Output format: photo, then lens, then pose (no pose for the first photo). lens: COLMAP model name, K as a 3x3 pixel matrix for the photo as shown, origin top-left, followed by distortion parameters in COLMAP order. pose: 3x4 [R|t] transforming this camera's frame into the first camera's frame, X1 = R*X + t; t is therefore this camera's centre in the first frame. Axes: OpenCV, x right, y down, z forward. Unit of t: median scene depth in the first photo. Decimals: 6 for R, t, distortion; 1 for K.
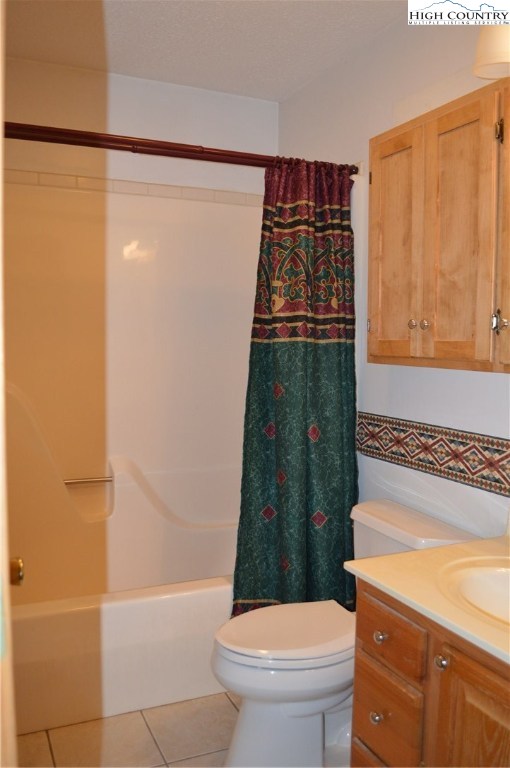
lens RADIAL K [[668.4, 0, 253.4], [0, 668.4, 377.3], [0, 0, 1]] dist [-0.050295, -0.005397]
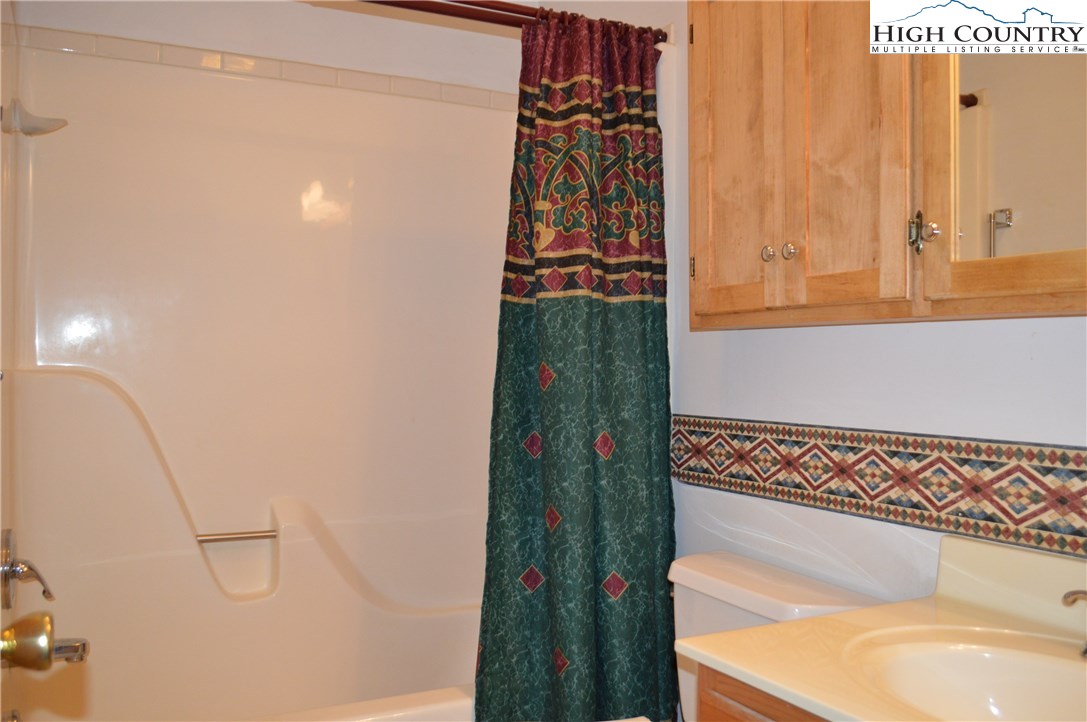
lens RADIAL K [[946.0, 0, 548.0], [0, 946.0, 371.1], [0, 0, 1]] dist [-0.050295, -0.005397]
pose [[0.998322, -0.005252, 0.057672, -0.011500], [0.008290, 0.998583, -0.052559, 0.060261], [-0.057315, 0.052949, 0.996951, 0.129083]]
